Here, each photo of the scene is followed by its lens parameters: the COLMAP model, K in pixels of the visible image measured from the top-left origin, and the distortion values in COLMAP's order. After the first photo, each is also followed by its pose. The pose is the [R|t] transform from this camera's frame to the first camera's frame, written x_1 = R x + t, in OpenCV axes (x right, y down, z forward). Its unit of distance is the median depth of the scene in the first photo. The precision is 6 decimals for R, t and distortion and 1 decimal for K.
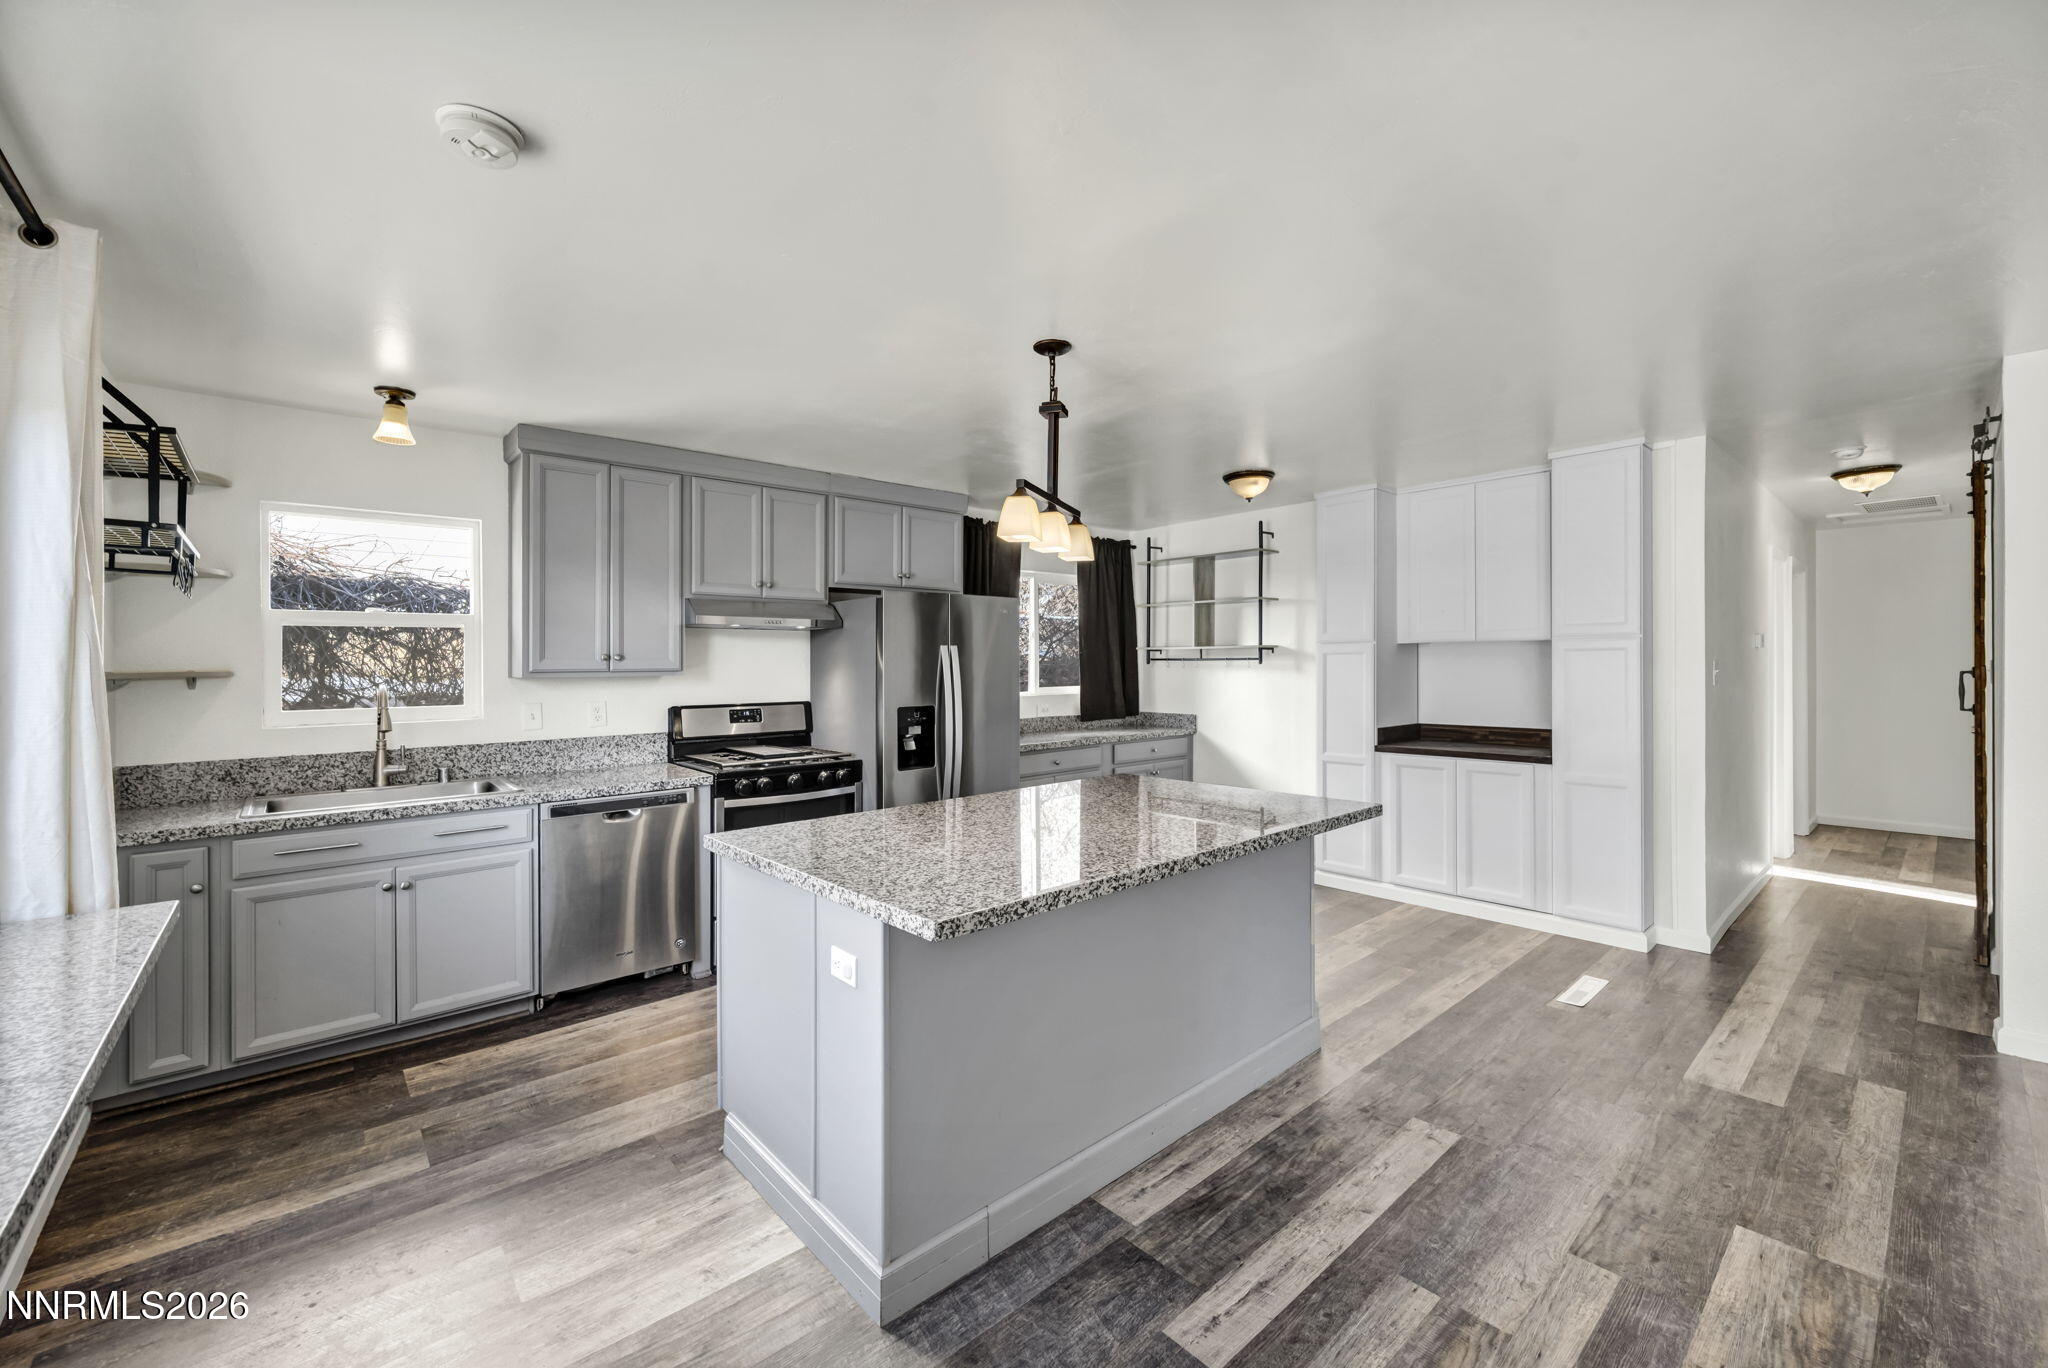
lens RADIAL K [[829.5, 0, 1027.1], [0, 829.5, 659.6], [0, 0, 1]] dist [-0.001235, 0.000329]
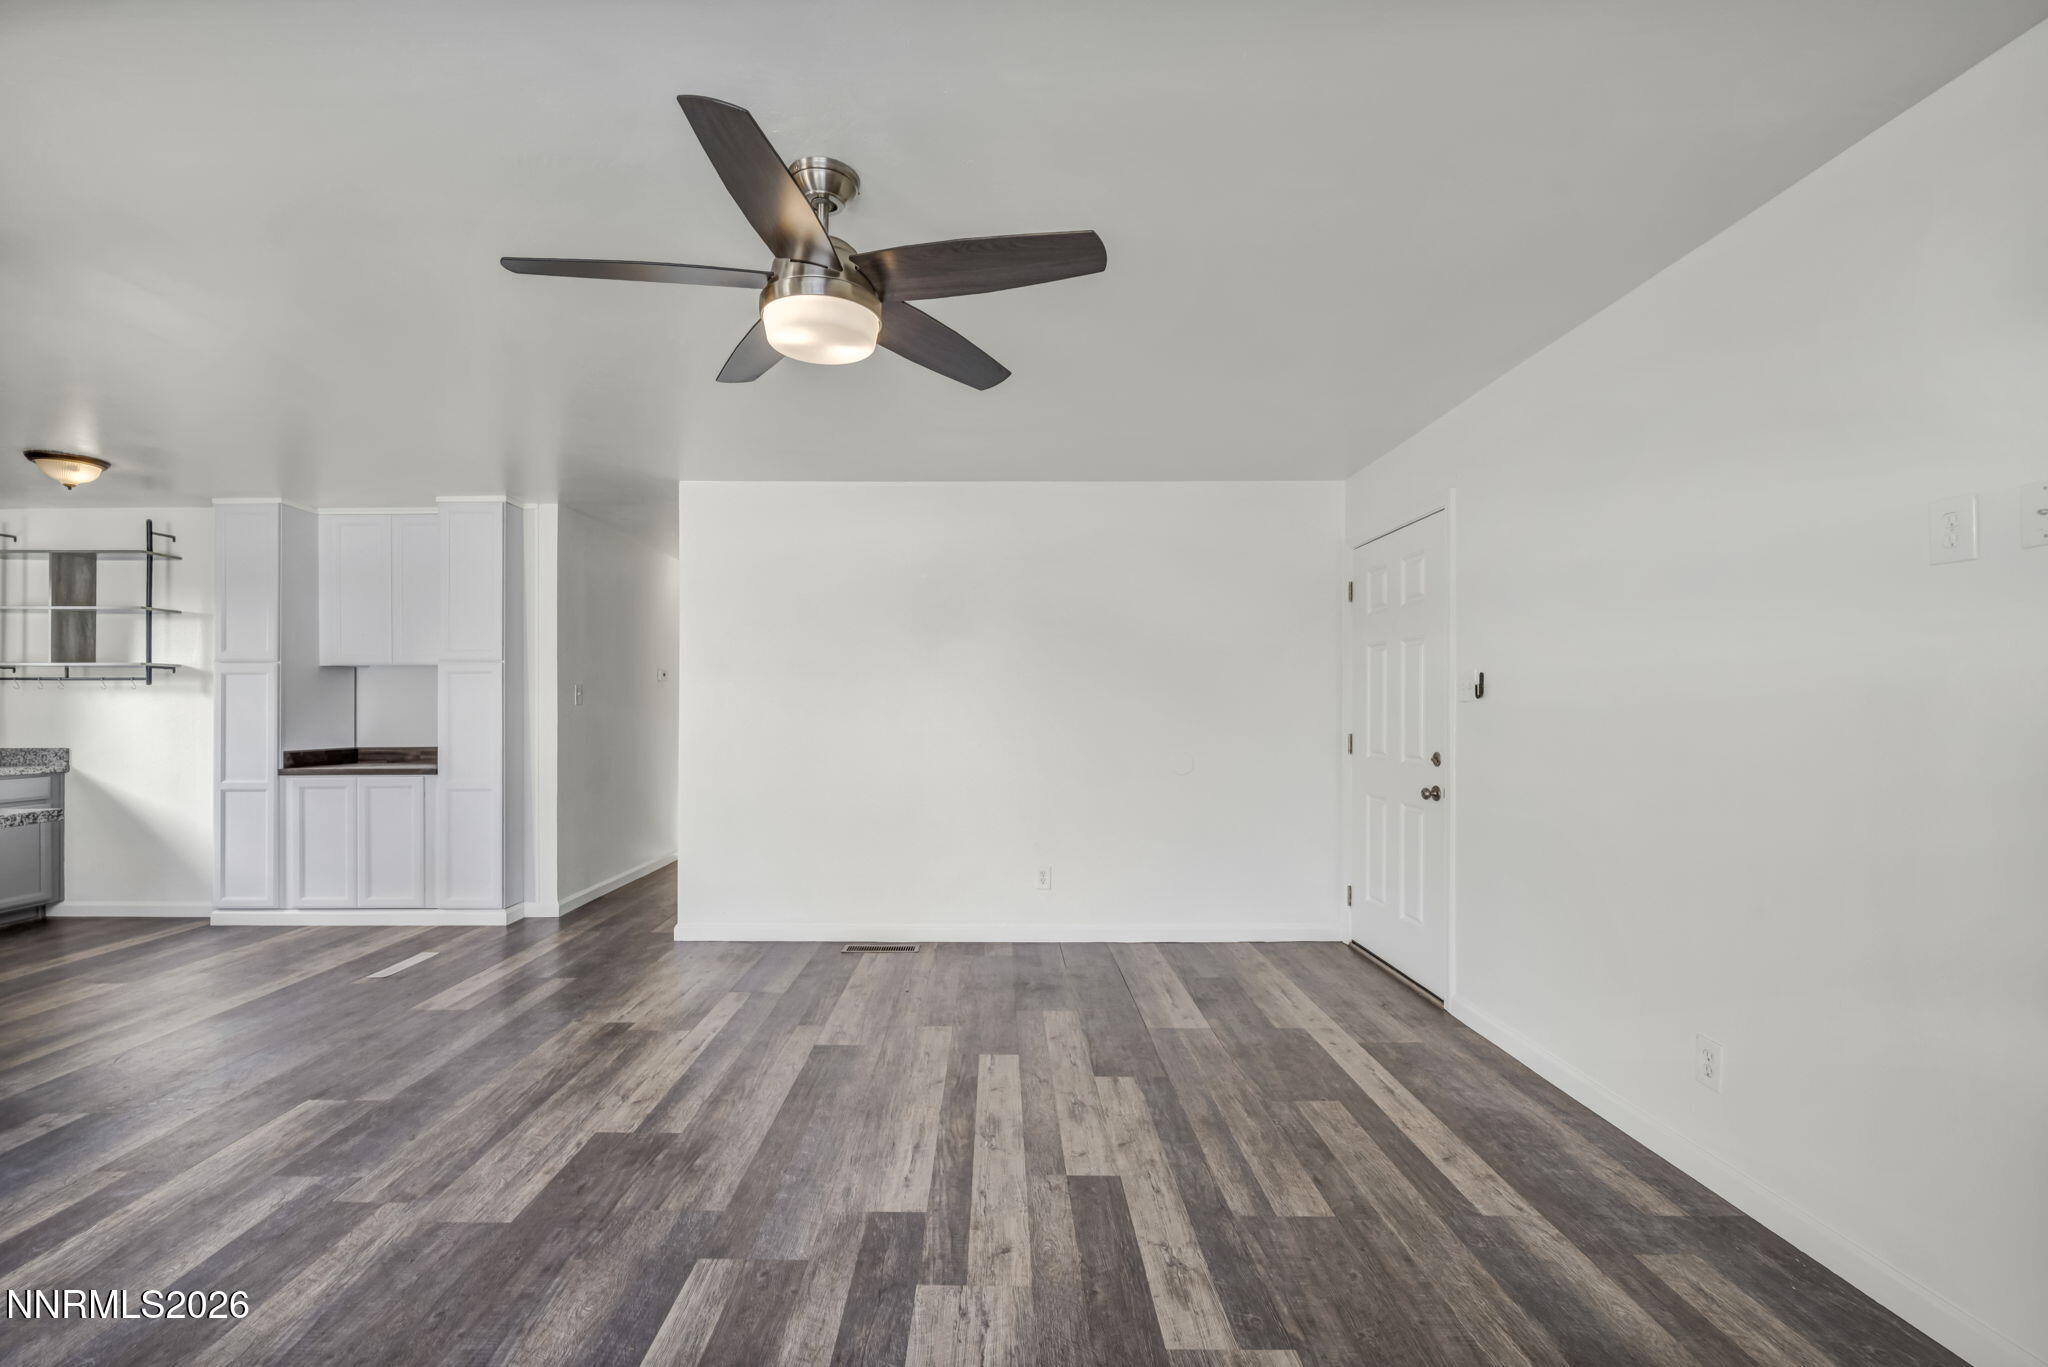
lens RADIAL K [[848.3, 0, 985.7], [0, 848.3, 711.5], [0, 0, 1]] dist [-0.000967, -0.000239]
pose [[0.675760, 0.002872, 0.737117, 0.305534], [-0.005390, 0.999985, 0.001045, 0.038211], [-0.737102, -0.004679, 0.675765, -0.334810]]
